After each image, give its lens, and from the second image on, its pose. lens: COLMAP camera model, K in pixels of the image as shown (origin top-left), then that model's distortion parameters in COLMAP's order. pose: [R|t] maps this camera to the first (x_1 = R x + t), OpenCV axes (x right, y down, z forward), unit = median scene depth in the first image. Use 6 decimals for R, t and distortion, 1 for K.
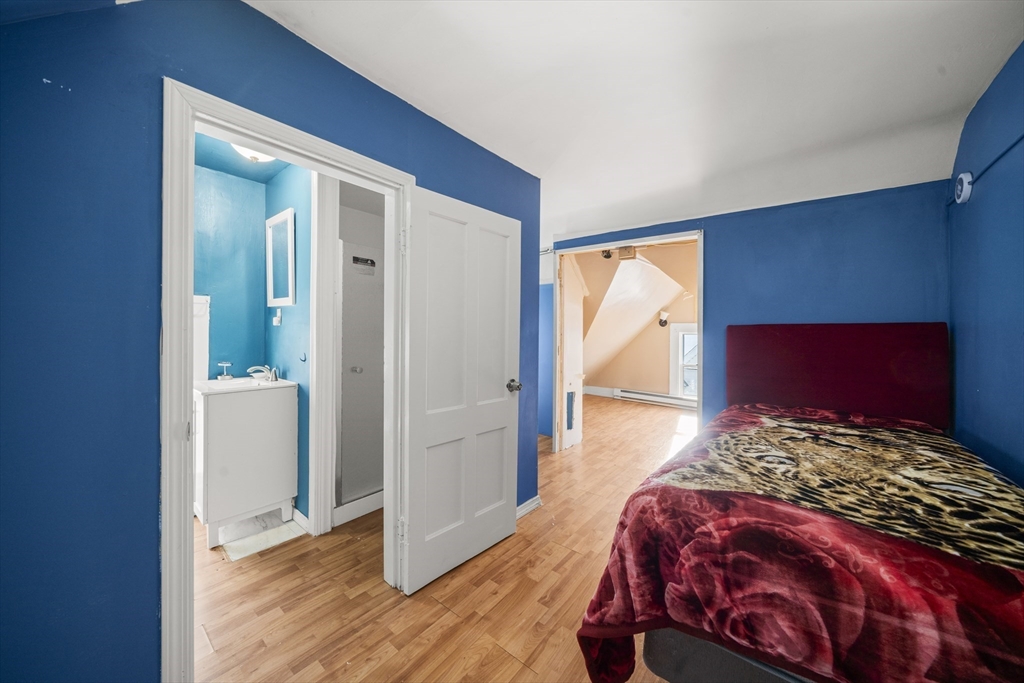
lens RADIAL K [[354.0, 0, 506.6], [0, 354.0, 335.7], [0, 0, 1]] dist [-0.001904, -0.000084]
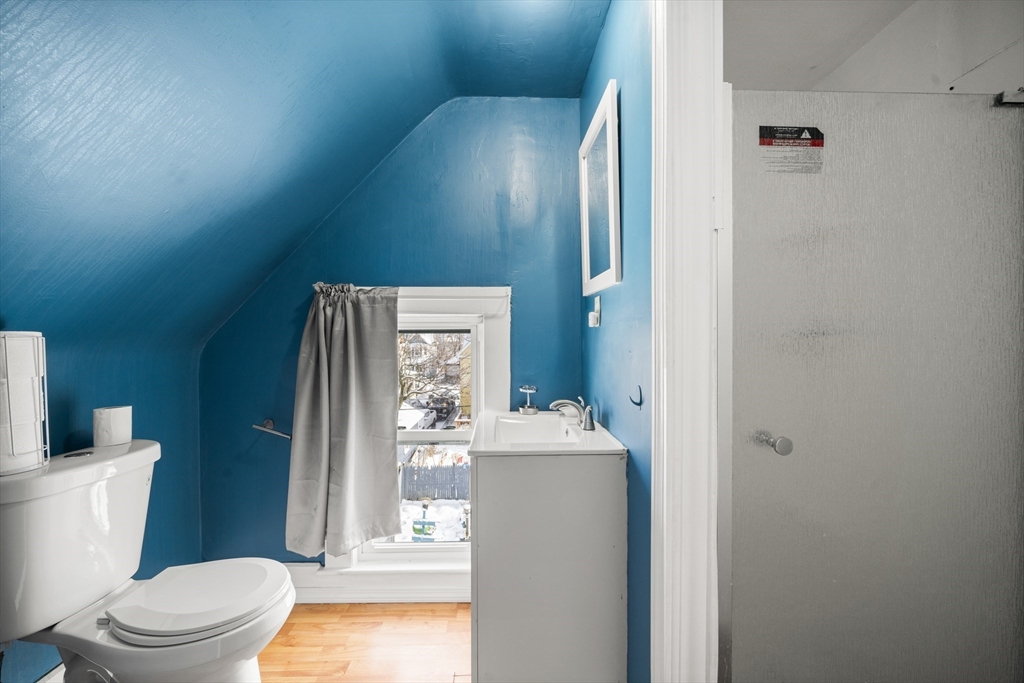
lens RADIAL K [[380.2, 0, 510.2], [0, 380.2, 343.0], [0, 0, 1]] dist [-0.000855, -0.000033]
pose [[0.651310, -0.006916, -0.758780, -0.292515], [0.006981, 0.999971, -0.003122, -0.002875], [0.758780, -0.003264, 0.651339, 0.527004]]
